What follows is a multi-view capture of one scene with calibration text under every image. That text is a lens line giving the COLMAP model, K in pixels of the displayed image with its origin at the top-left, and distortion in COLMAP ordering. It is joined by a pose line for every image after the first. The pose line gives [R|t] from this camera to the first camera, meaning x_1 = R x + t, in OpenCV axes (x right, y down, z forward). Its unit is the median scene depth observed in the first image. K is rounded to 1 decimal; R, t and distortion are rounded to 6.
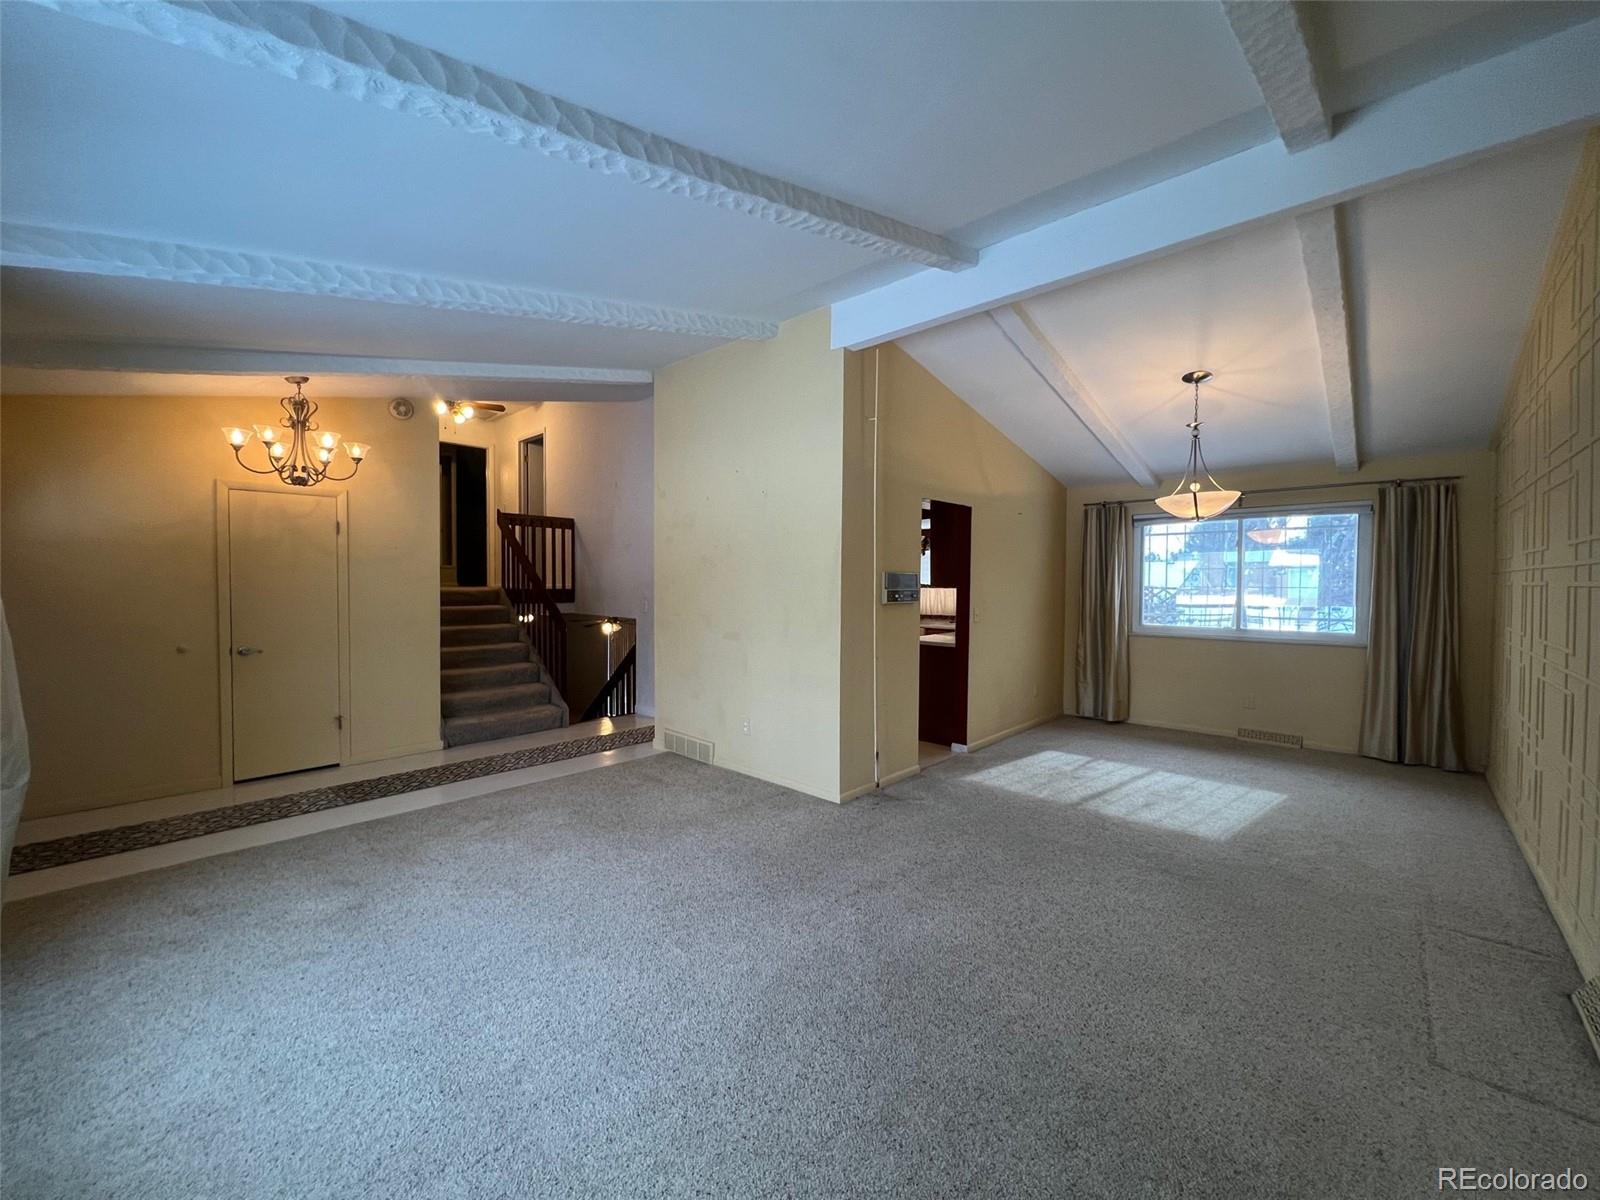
lens RADIAL K [[639.7, 0, 800.0], [0, 639.7, 600.0], [0, 0, 1]] dist [0.001165, -0.000169]
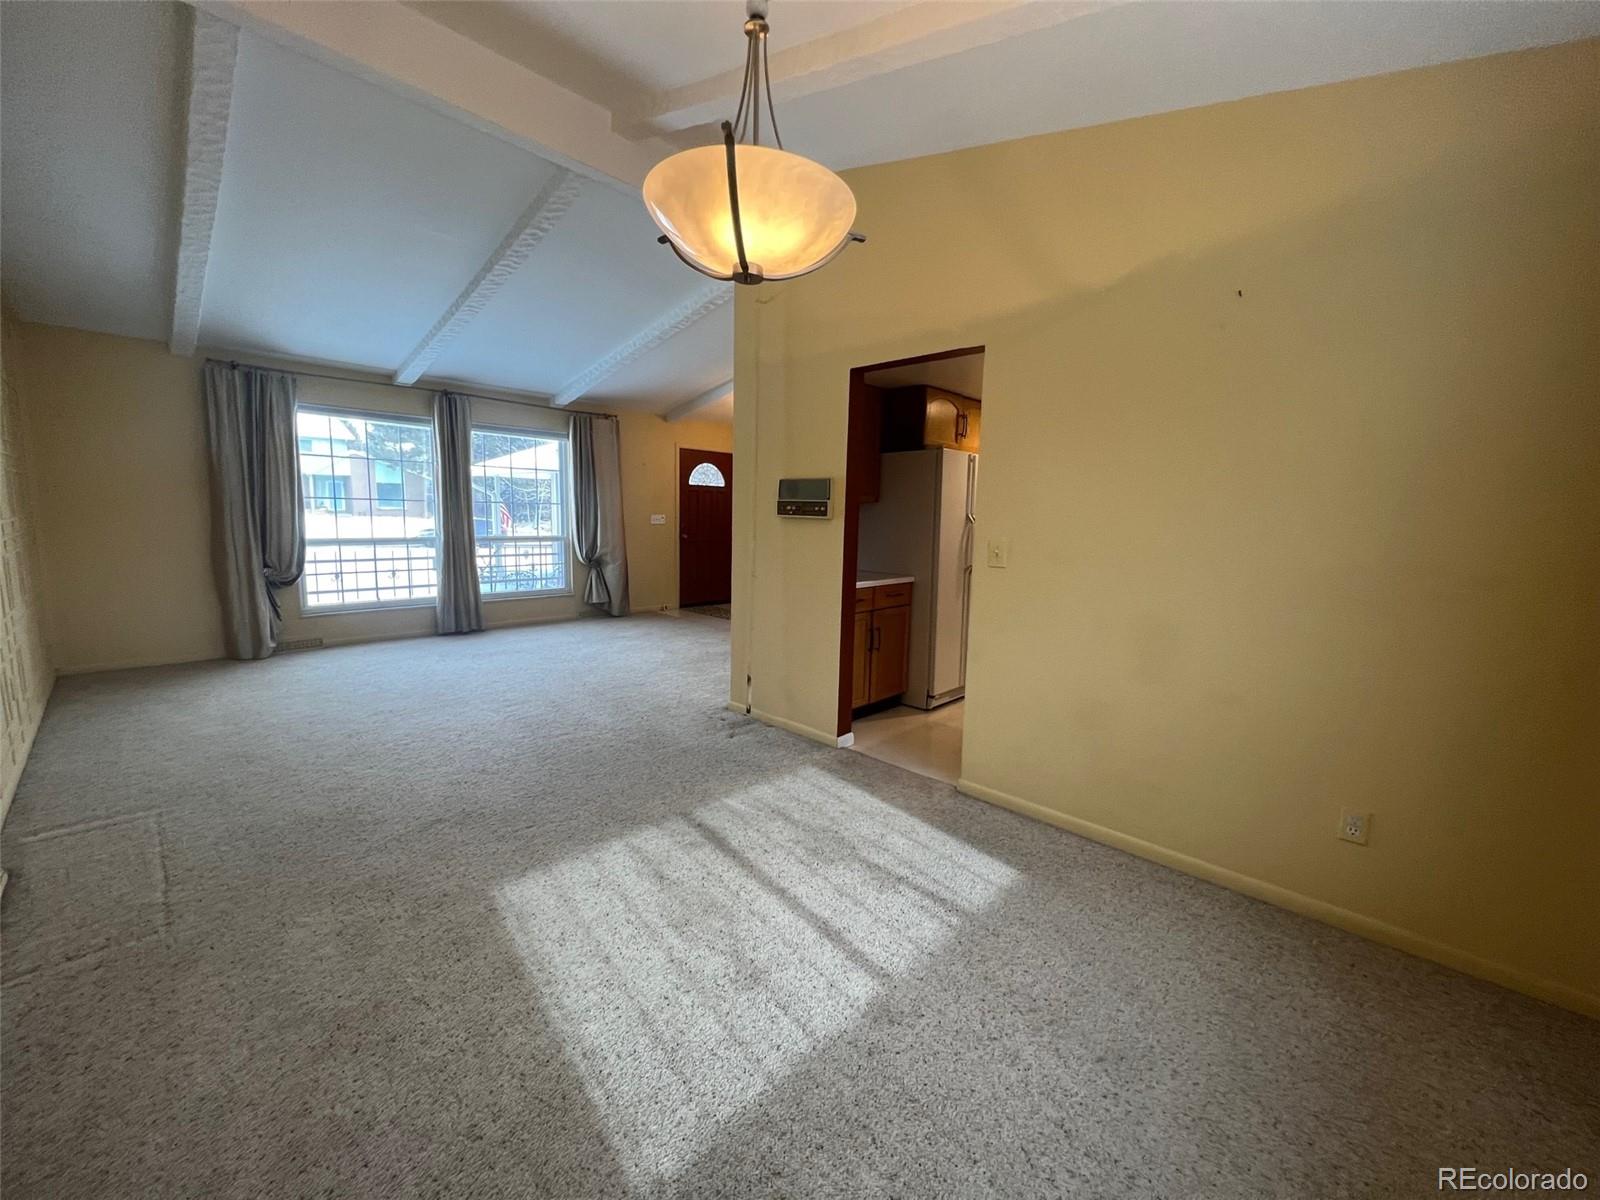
lens RADIAL K [[639.7, 0, 800.0], [0, 639.7, 600.0], [0, 0, 1]] dist [0.001165, -0.000169]
pose [[-0.018969, 0.131523, -0.991132, 0.973467], [-0.057373, 0.989533, 0.132409, 0.000451], [0.998173, 0.059376, -0.011225, 1.020856]]
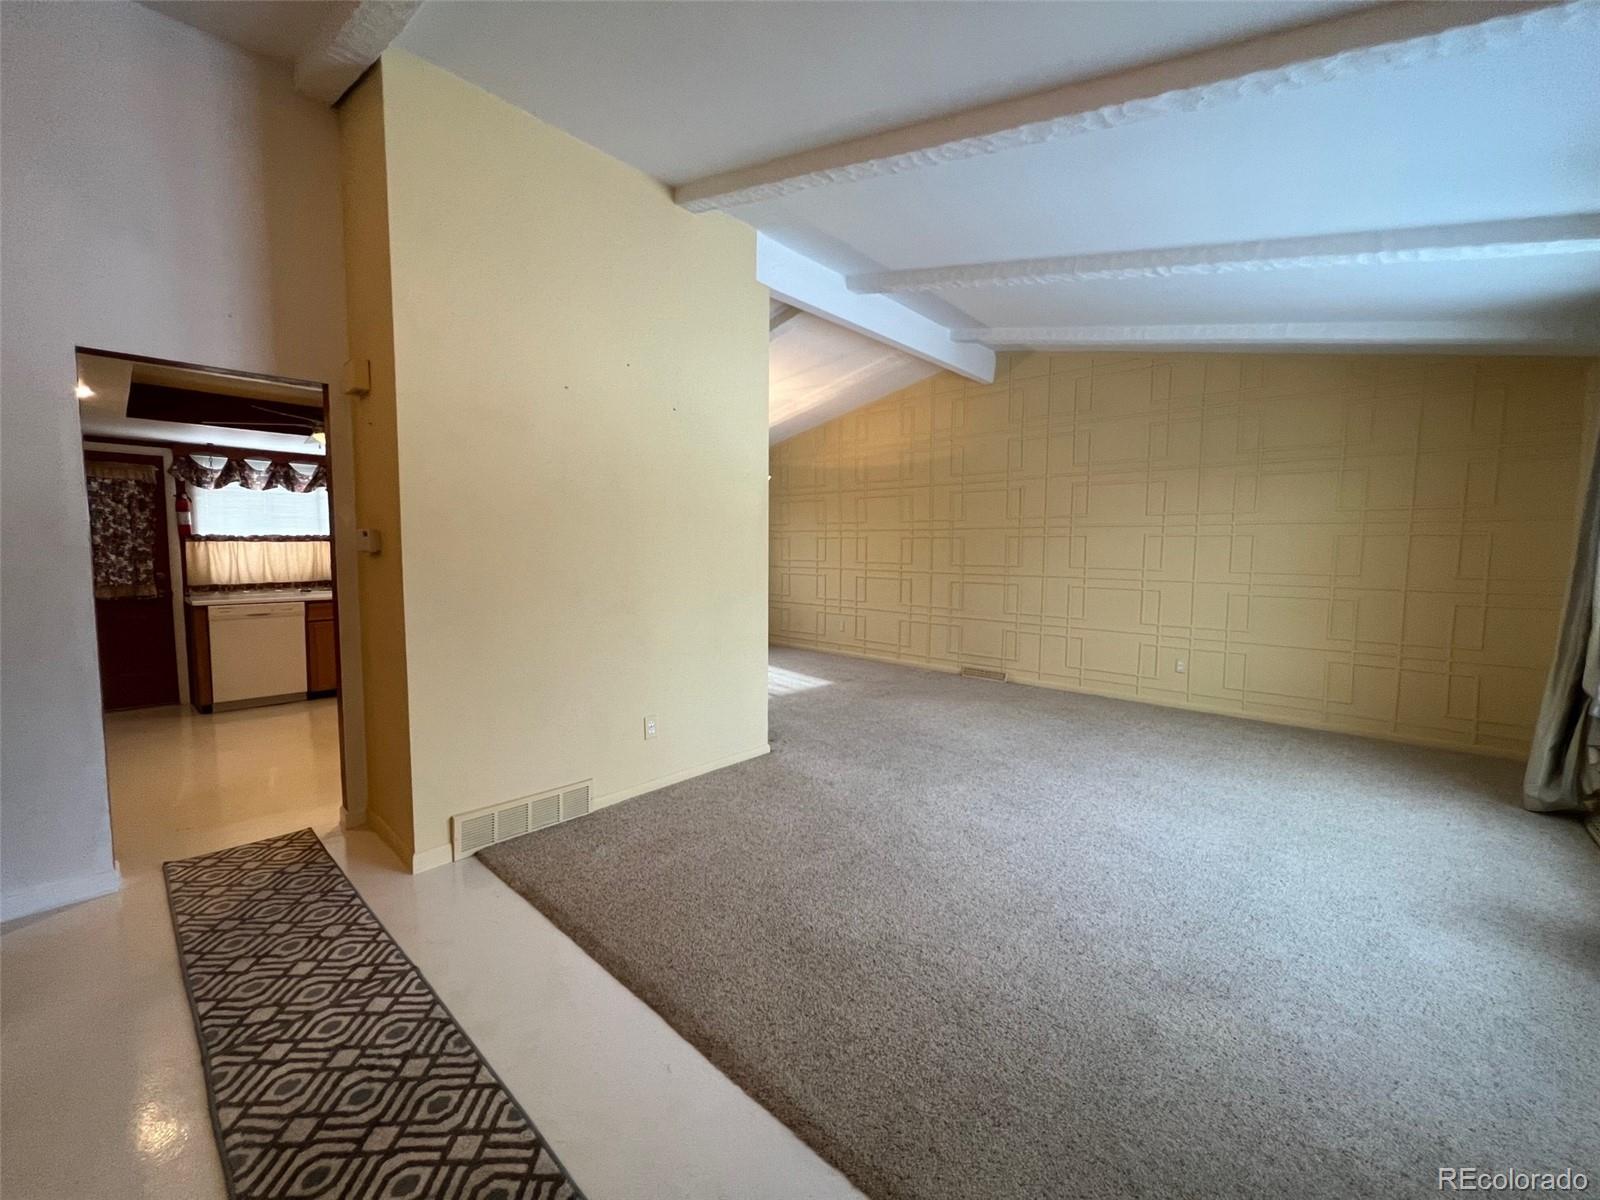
lens RADIAL K [[637.4, 0, 800.0], [0, 637.4, 600.0], [0, 0, 1]] dist [0.001740, 0.000238]
pose [[0.006099, -0.089825, 0.995939, -0.837612], [0.028150, 0.995578, 0.089620, -0.007674], [-0.999585, 0.027489, 0.008601, 0.861143]]
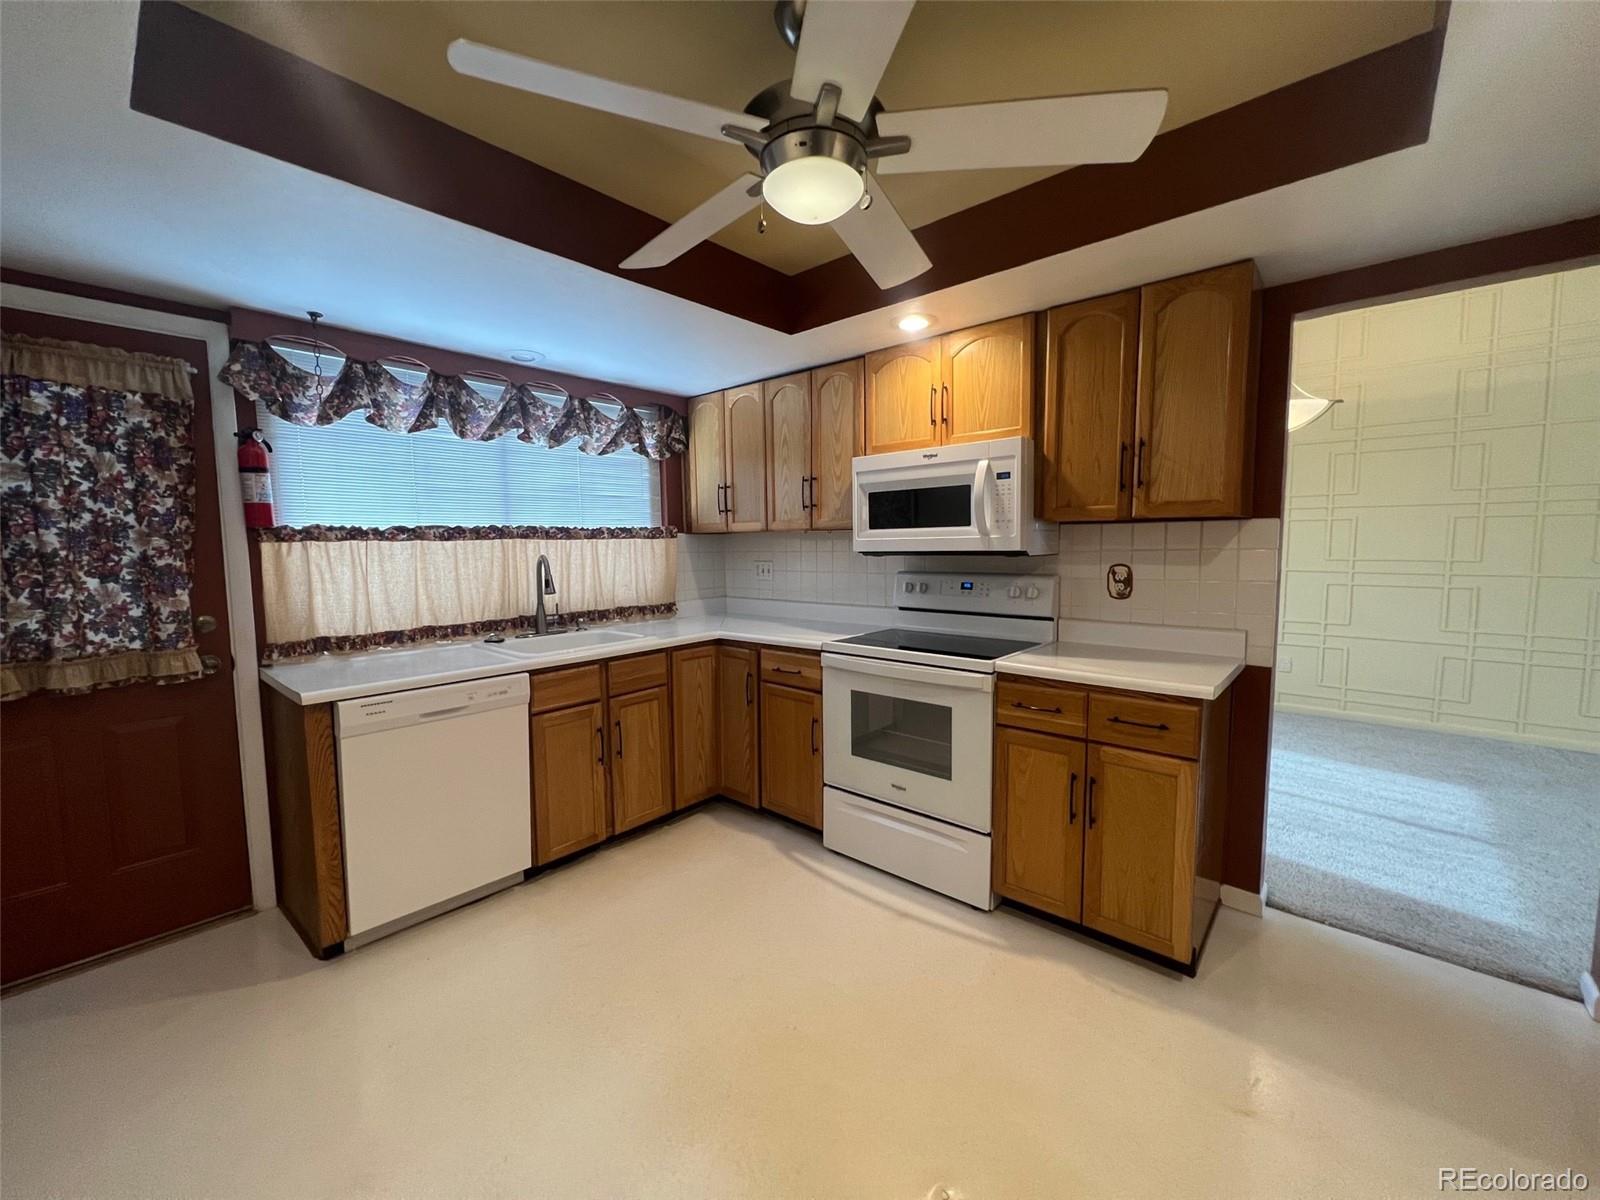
lens RADIAL K [[639.7, 0, 800.0], [0, 639.7, 600.0], [0, 0, 1]] dist [0.001165, -0.000169]
pose [[-0.009817, -0.095938, 0.995339, -0.187105], [0.045029, 0.994335, 0.096286, -0.025203], [-0.998937, 0.045764, -0.005441, 1.567732]]
